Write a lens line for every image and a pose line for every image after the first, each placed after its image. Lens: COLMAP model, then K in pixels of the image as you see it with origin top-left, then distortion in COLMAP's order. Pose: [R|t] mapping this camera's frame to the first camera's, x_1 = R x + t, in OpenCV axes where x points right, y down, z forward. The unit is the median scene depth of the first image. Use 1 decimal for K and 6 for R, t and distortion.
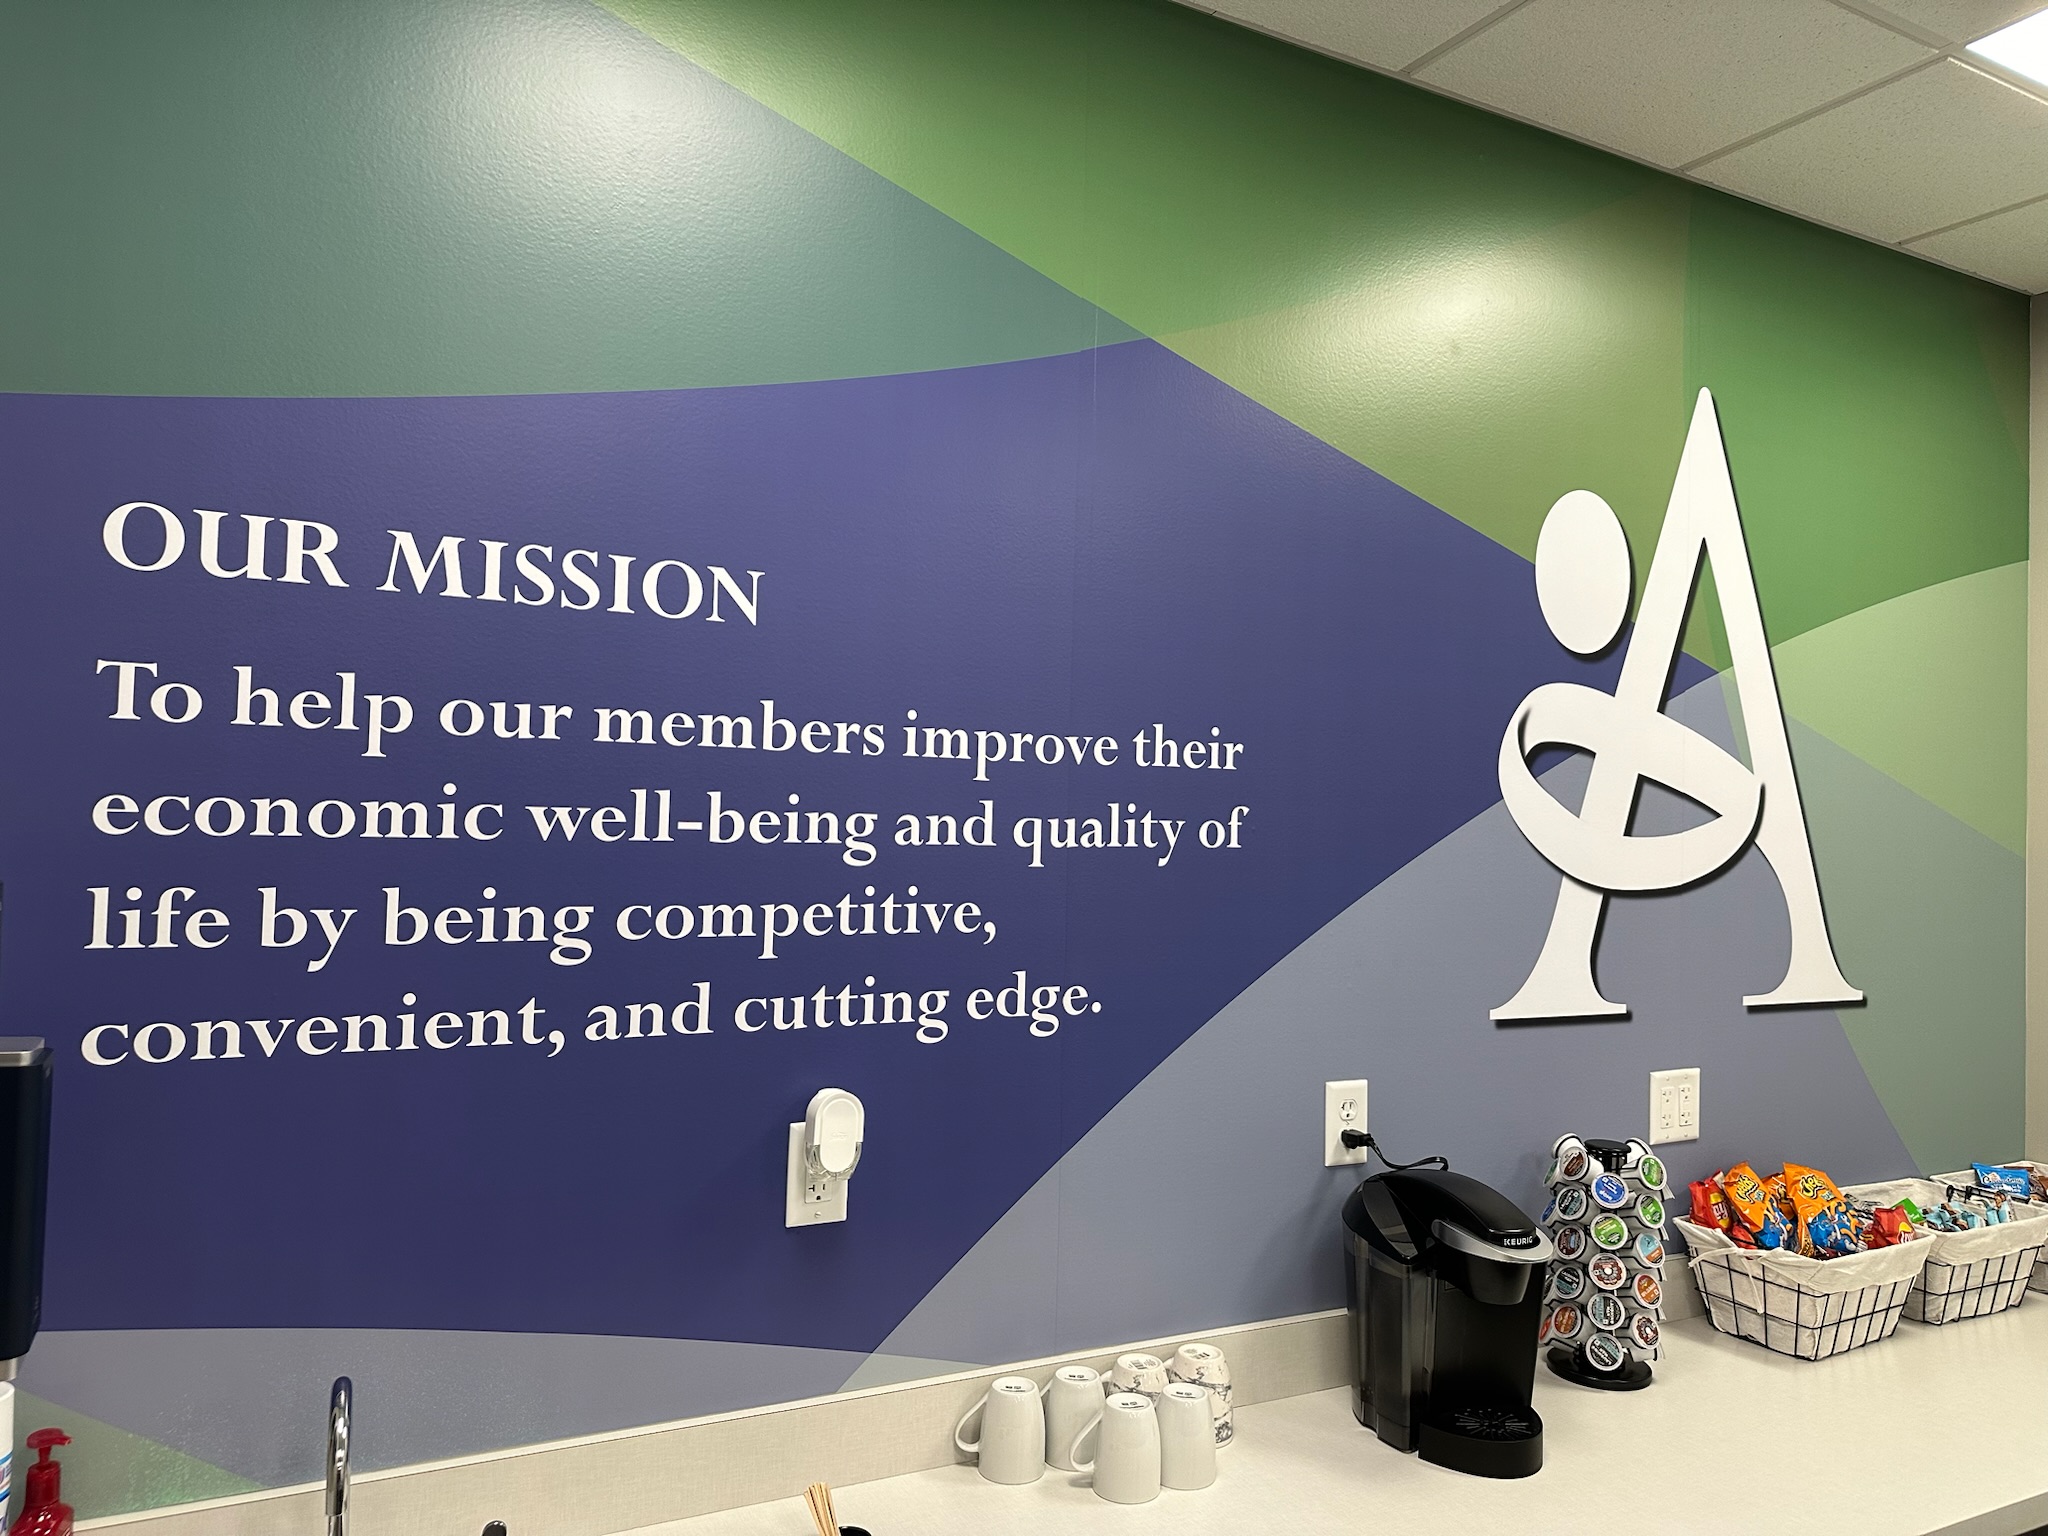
lens RADIAL K [[1432.7, 0, 1017.6], [0, 1432.7, 775.6], [0, 0, 1]] dist [0.041998, -0.035459]
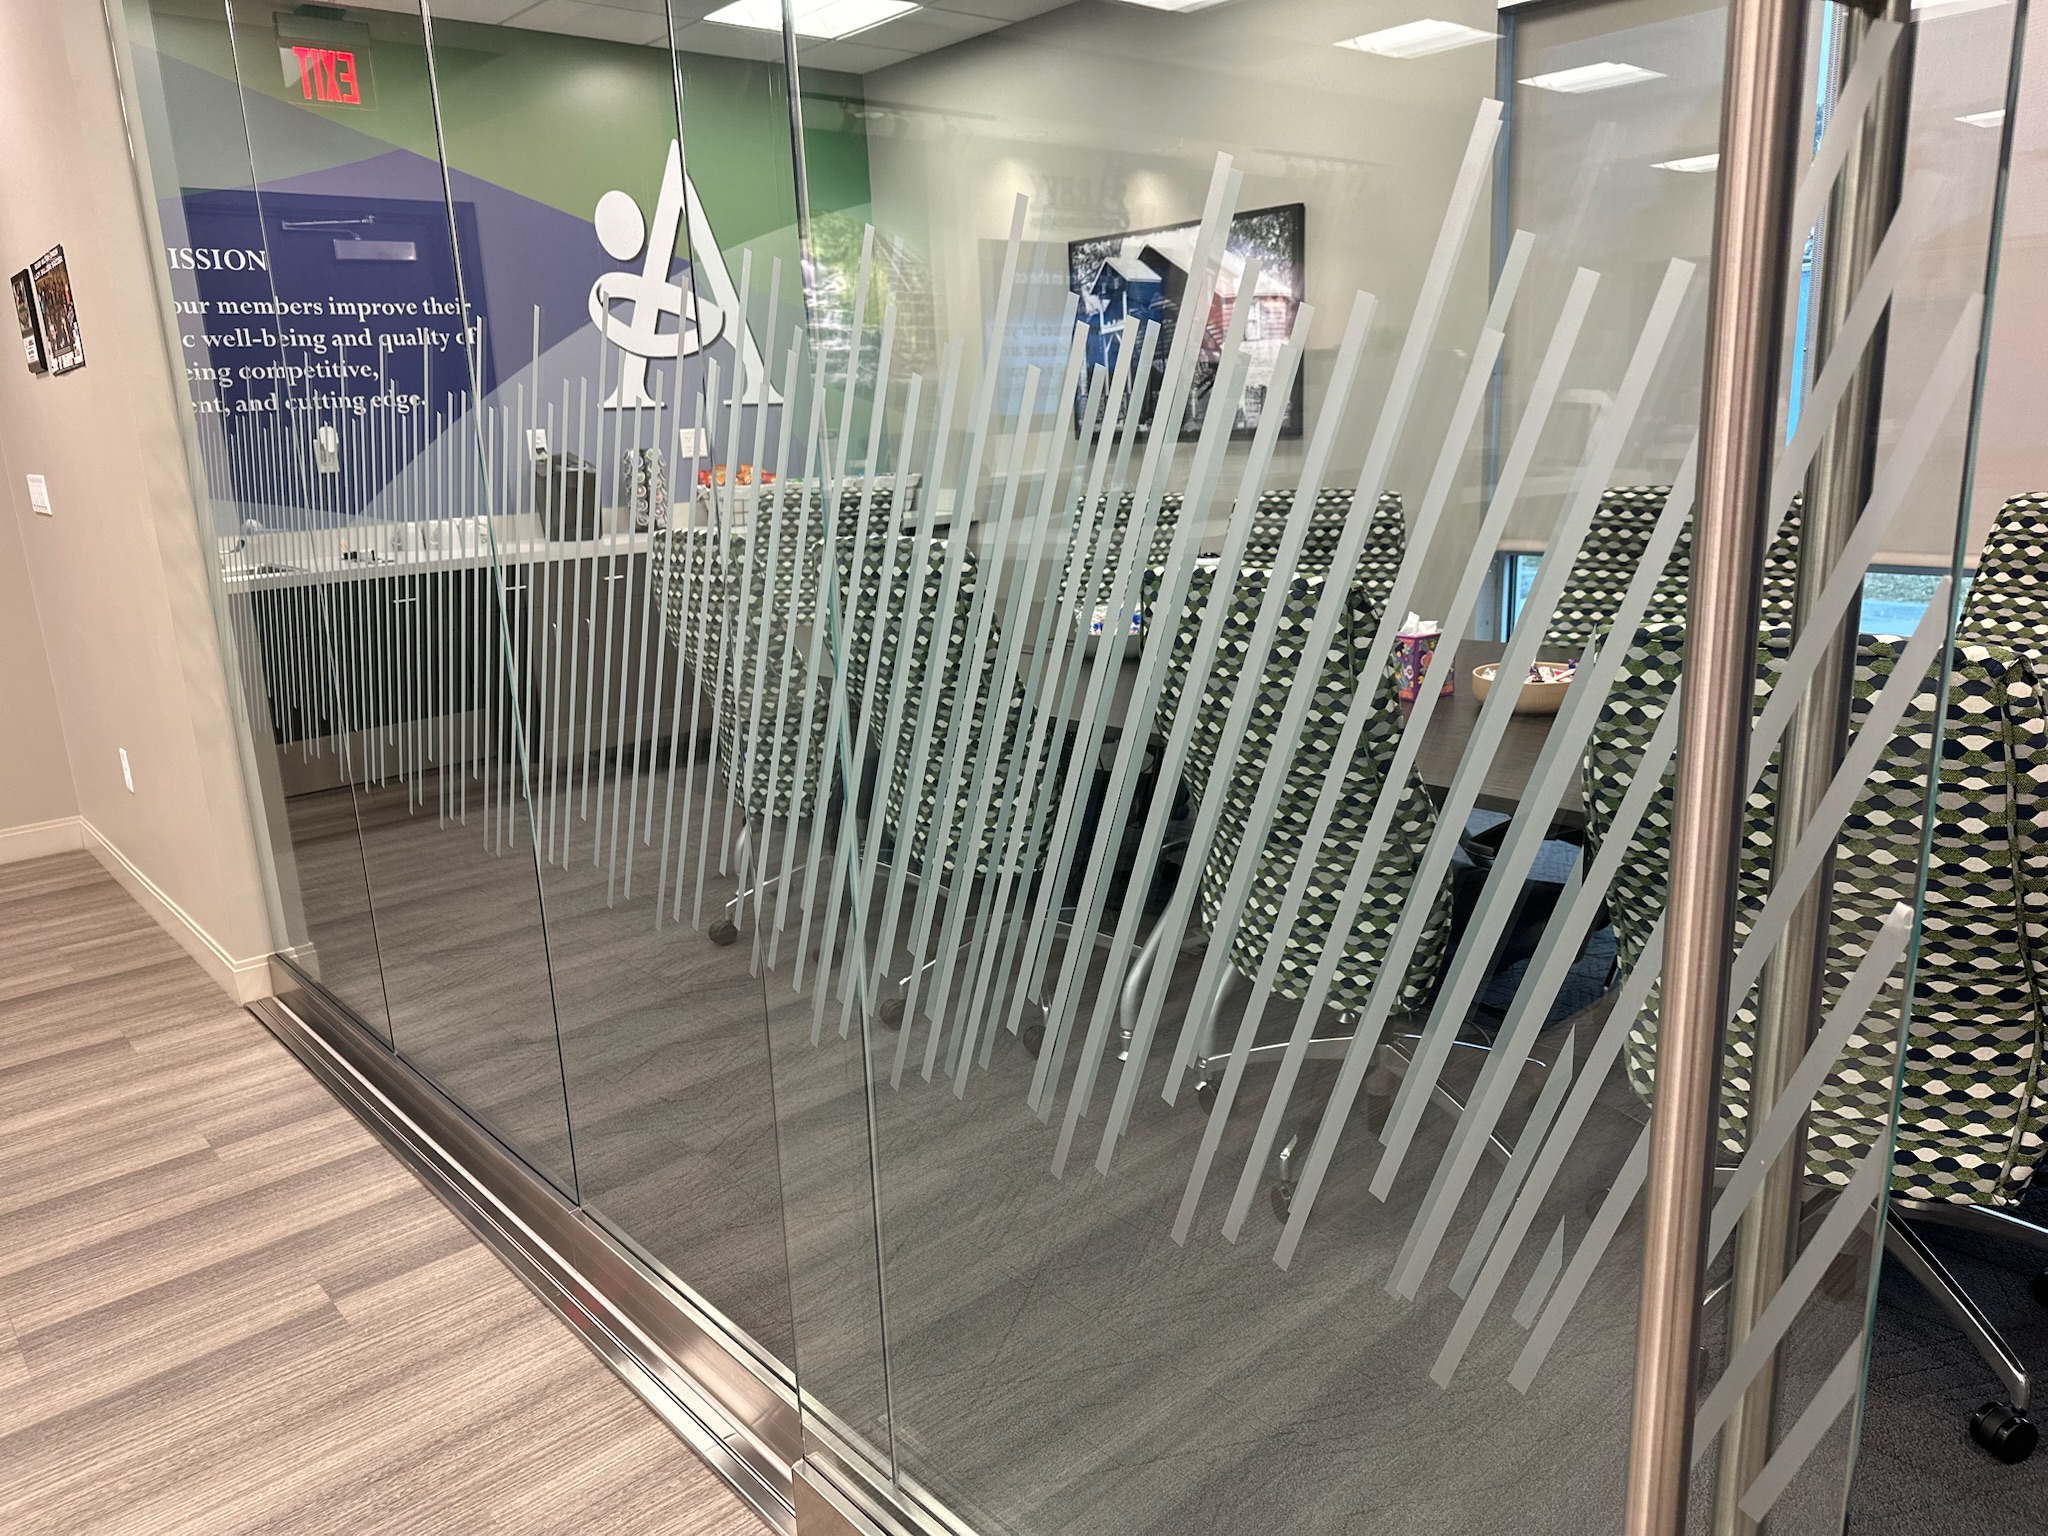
lens RADIAL K [[1432.7, 0, 1020.4], [0, 1432.7, 762.5], [0, 0, 1]] dist [0.041998, -0.035459]
pose [[0.957802, -0.133081, 0.254763, 0.375443], [0.054172, 0.954052, 0.294703, 0.062864], [-0.282276, -0.268466, 0.921003, -2.246905]]
